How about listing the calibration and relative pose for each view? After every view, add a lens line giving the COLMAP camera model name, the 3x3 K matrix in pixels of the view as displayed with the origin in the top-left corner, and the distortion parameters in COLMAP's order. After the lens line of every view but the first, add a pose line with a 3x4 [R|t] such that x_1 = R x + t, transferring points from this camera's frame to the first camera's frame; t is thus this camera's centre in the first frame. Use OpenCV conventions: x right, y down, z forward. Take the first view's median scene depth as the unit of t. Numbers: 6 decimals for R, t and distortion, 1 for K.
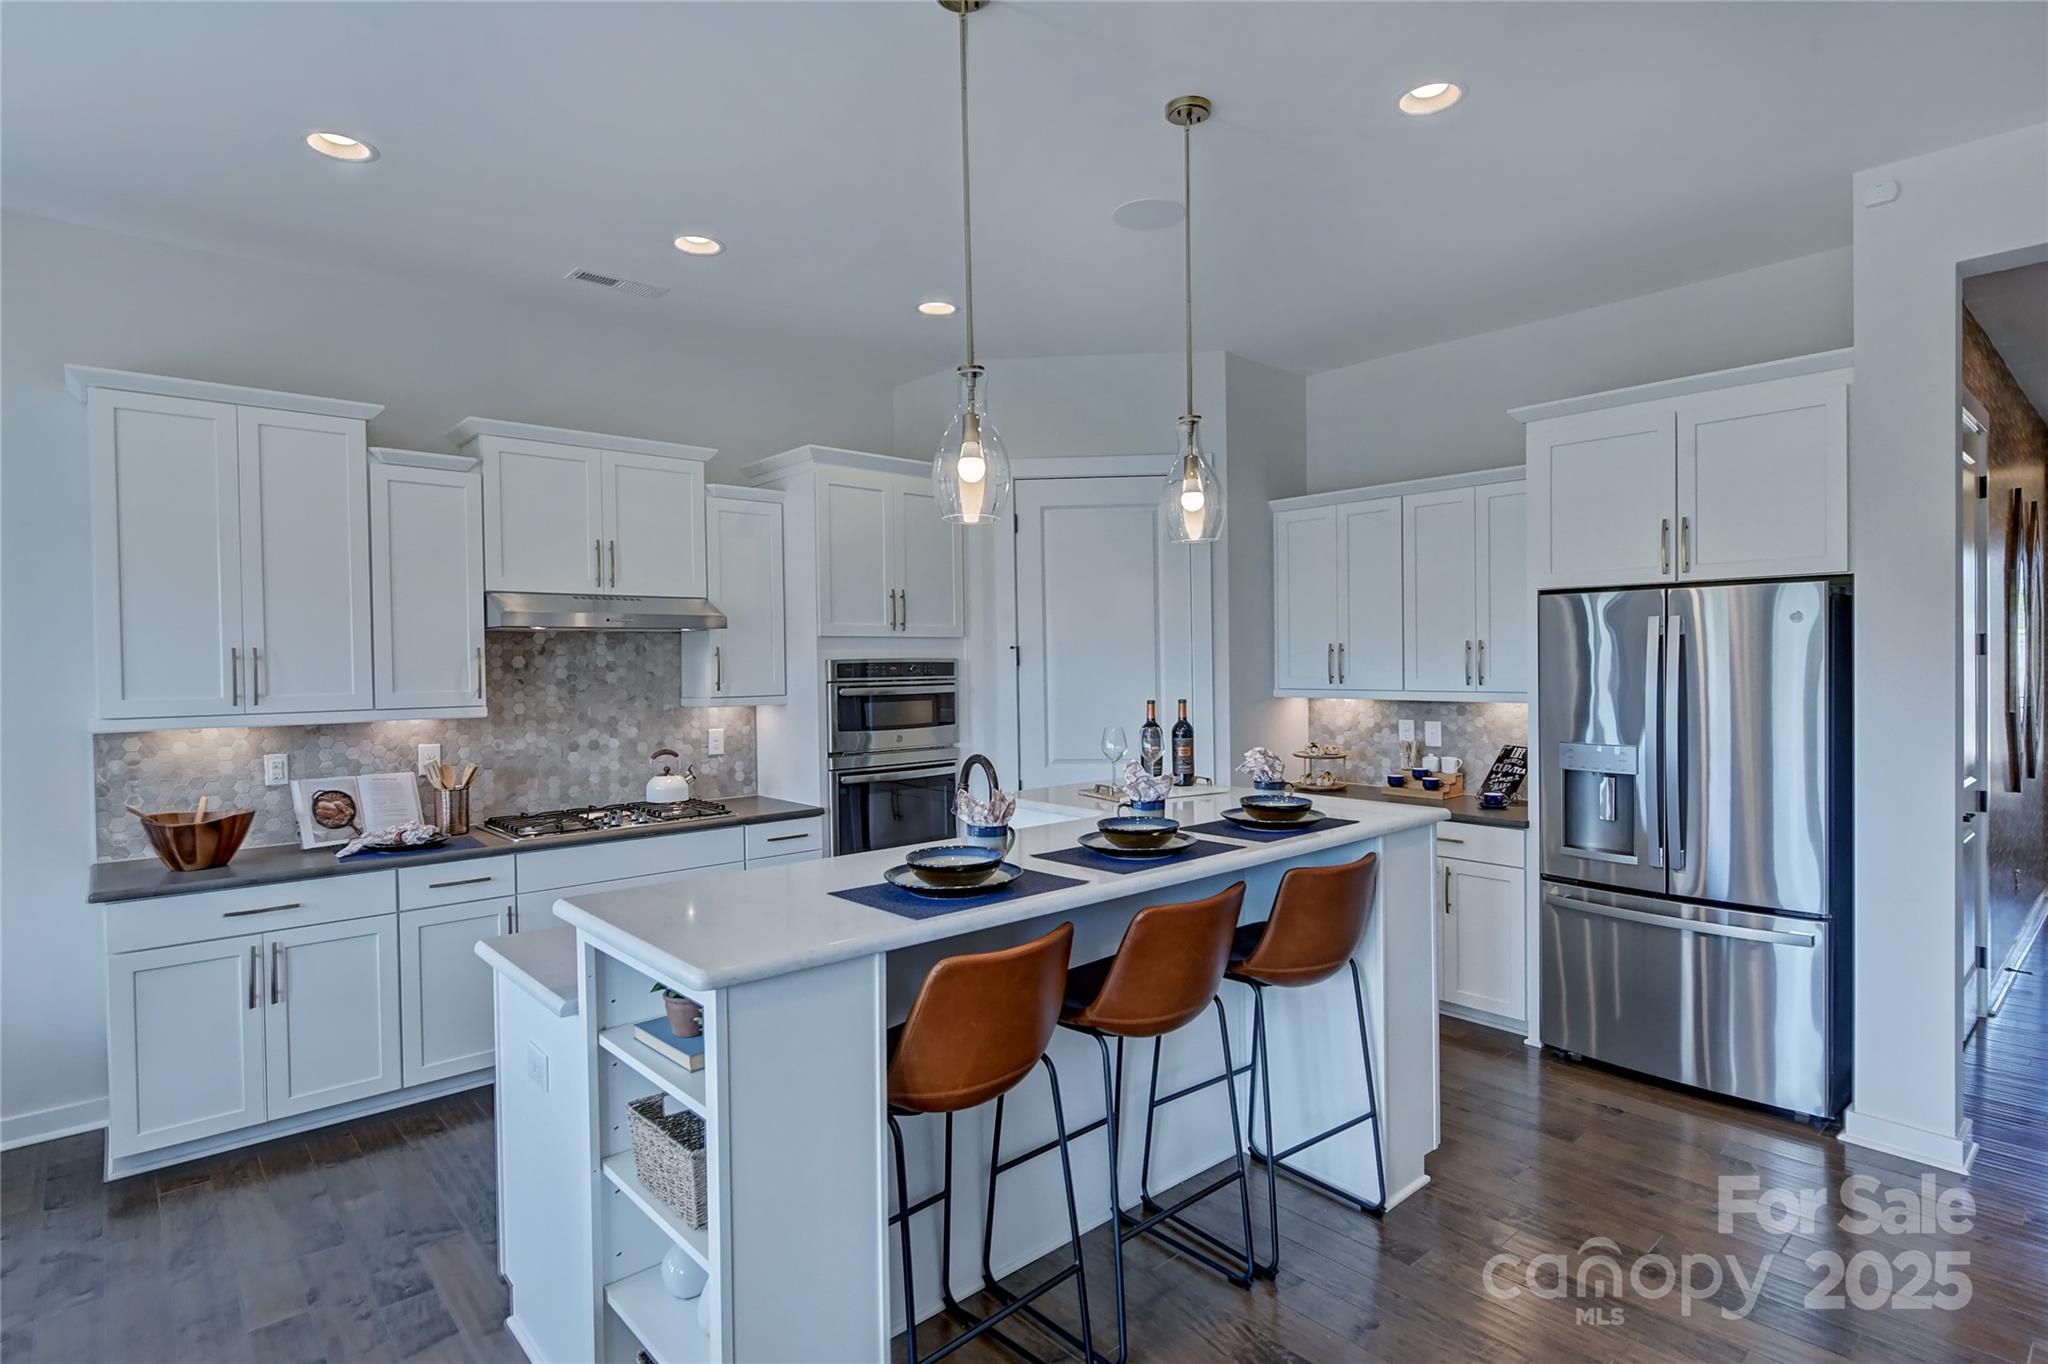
lens RADIAL K [[1049.6, 0, 1024.8], [0, 1049.6, 674.4], [0, 0, 1]] dist [-0.001815, -0.000207]
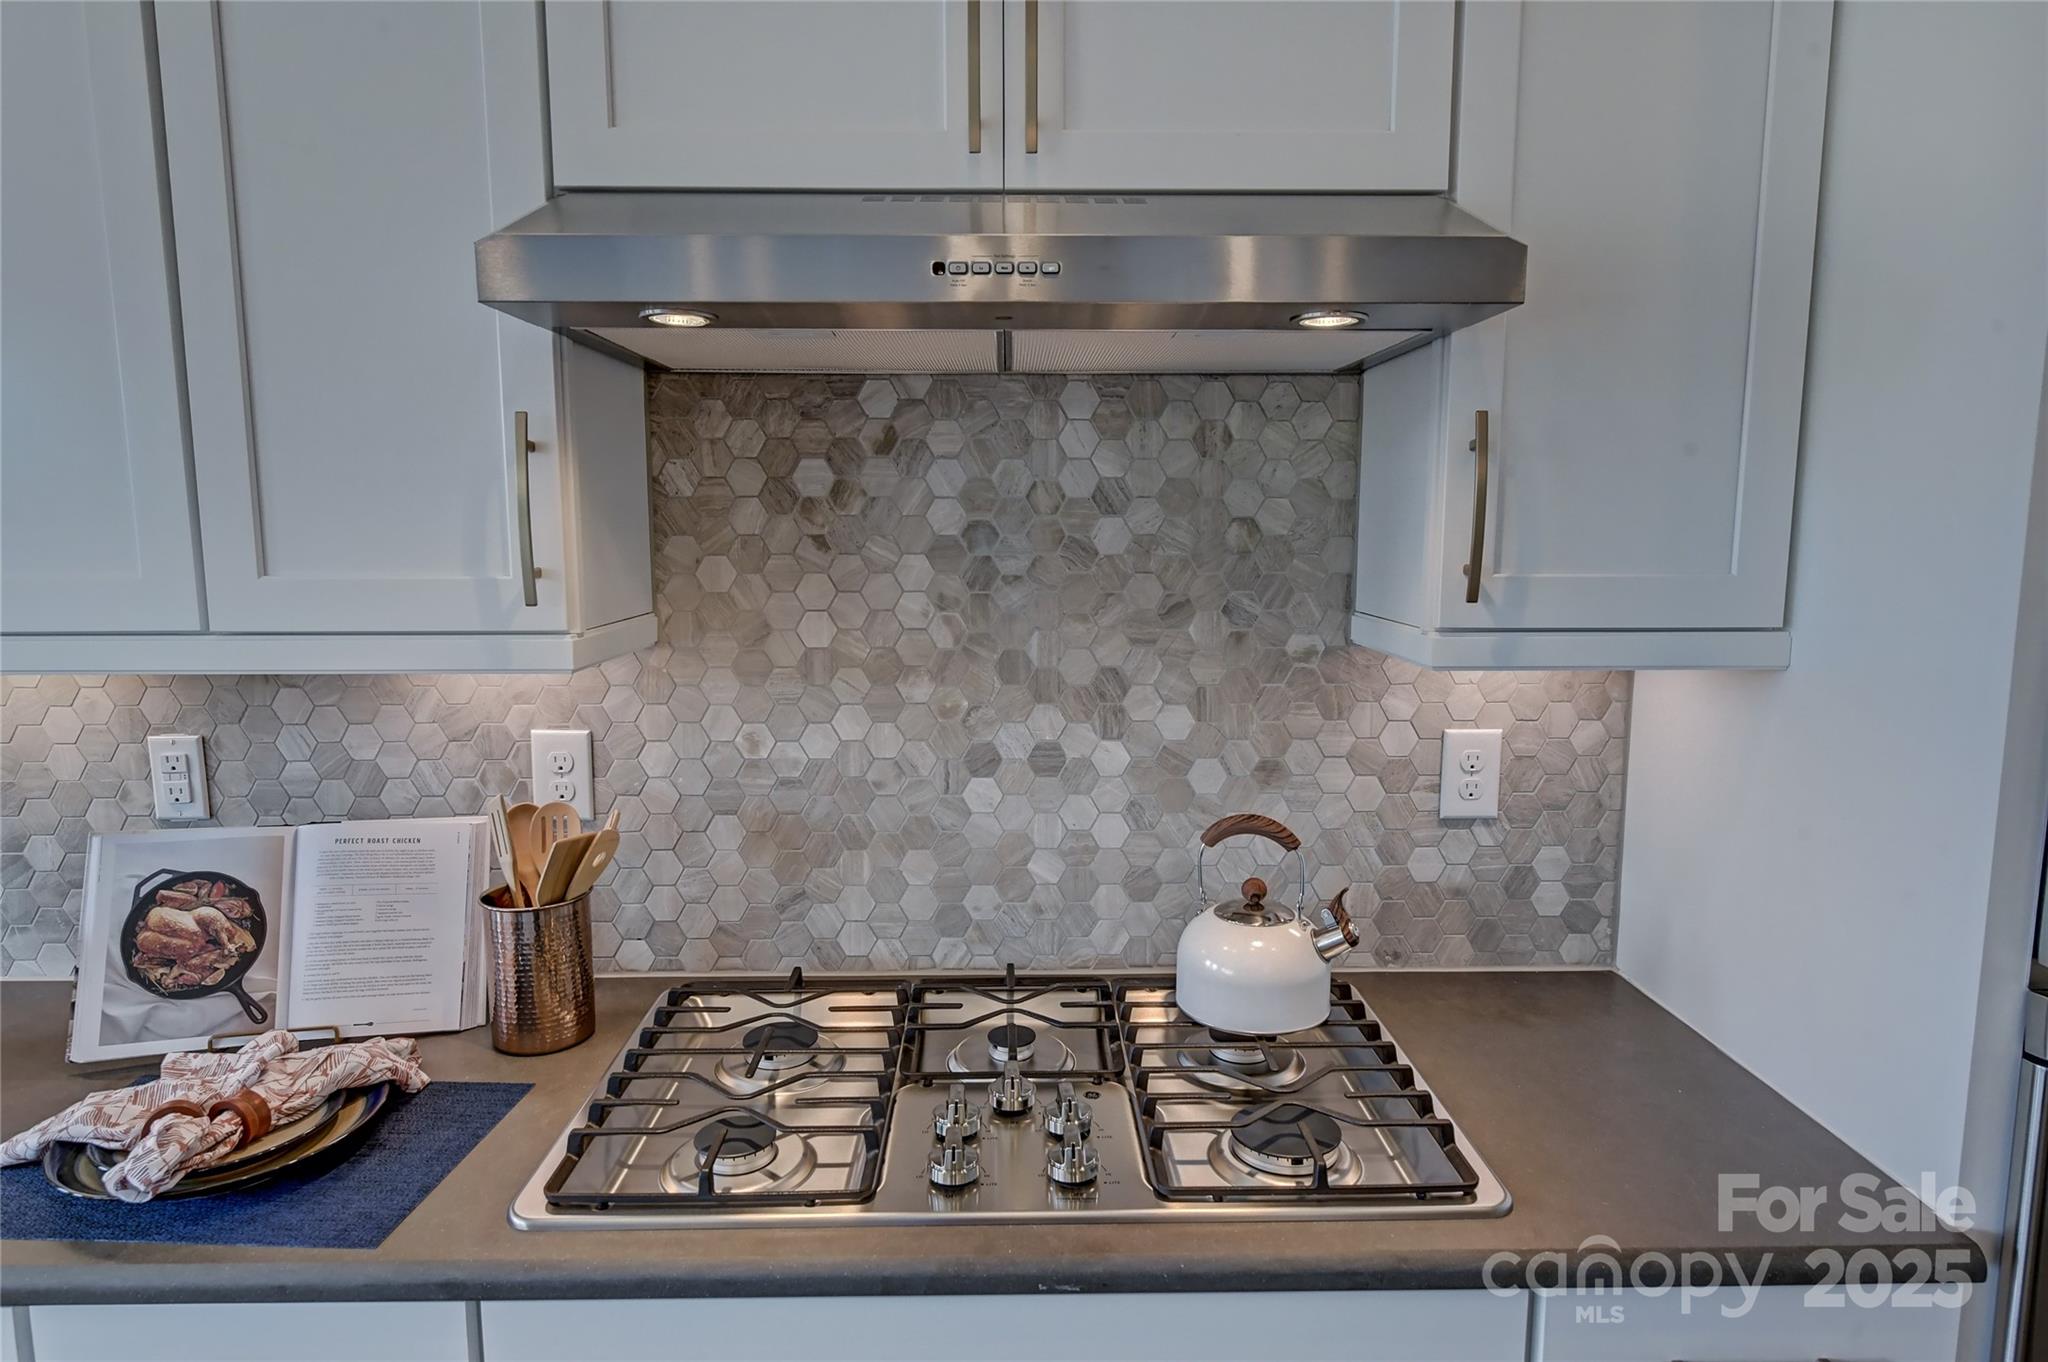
lens RADIAL K [[1207.5, 0, 1021.7], [0, 1207.5, 675.1], [0, 0, 1]] dist [-0.004703, -0.000786]
pose [[0.763240, 0.096556, -0.638860, -0.200457], [-0.017889, 0.991550, 0.128489, -0.001102], [0.645867, -0.086639, 0.758518, 0.747817]]
